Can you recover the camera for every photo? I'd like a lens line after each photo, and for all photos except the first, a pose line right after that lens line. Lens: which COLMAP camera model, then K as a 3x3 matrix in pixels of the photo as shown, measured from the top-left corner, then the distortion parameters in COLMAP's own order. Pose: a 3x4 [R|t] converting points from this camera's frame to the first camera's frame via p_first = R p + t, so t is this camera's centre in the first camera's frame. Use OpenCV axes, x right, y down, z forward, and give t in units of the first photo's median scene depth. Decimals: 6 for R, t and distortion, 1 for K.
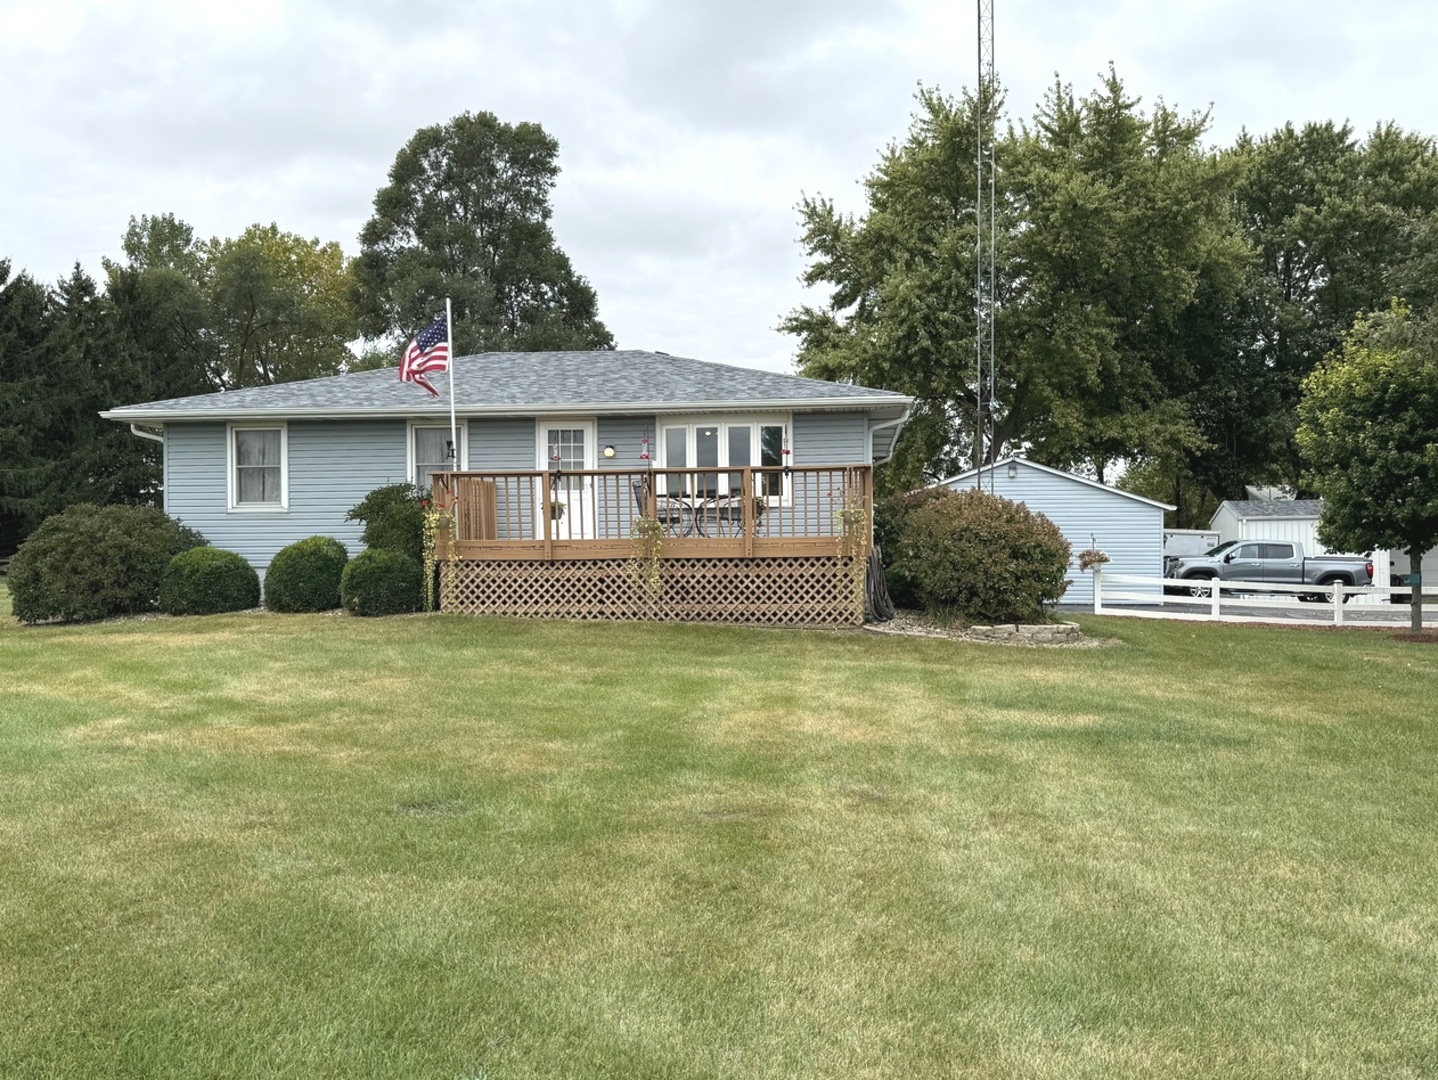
lens RADIAL K [[1178.9, 0, 734.1], [0, 1178.9, 565.6], [0, 0, 1]] dist [0.116498, -0.021859]
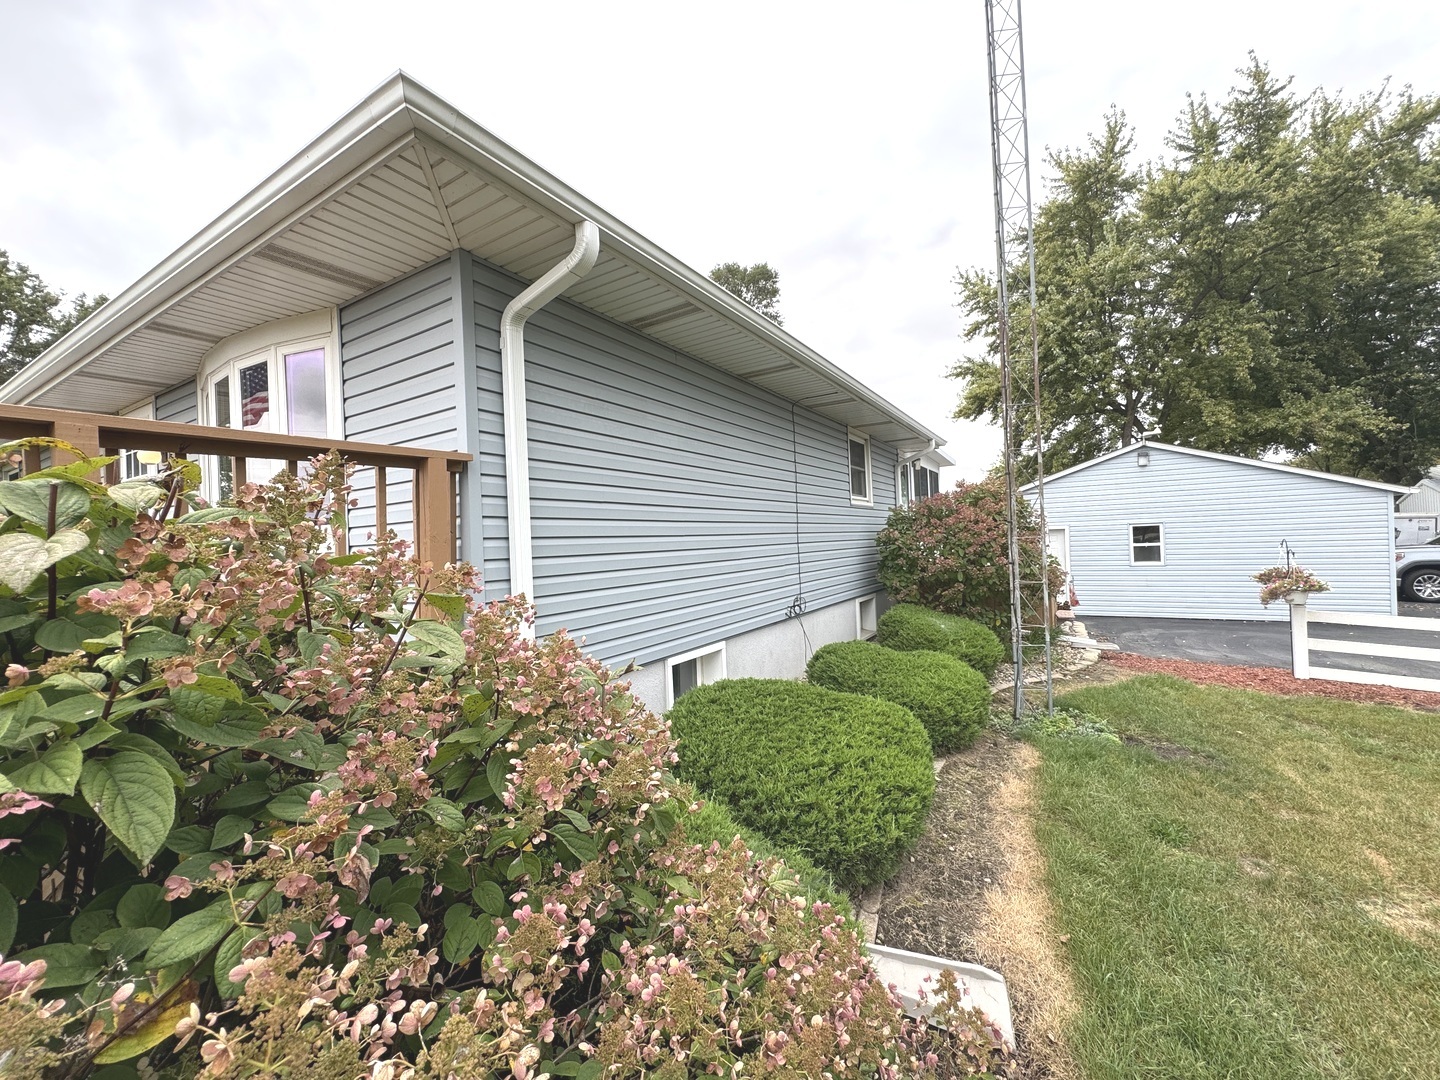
lens RADIAL K [[578.4, 0, 728.0], [0, 578.4, 540.1], [0, 0, 1]] dist [-0.002753, -0.000314]
pose [[0.907868, -0.029669, -0.418205, 0.097597], [0.029355, 0.999543, -0.007187, -0.019830], [0.418228, -0.005751, 0.908324, 0.361061]]
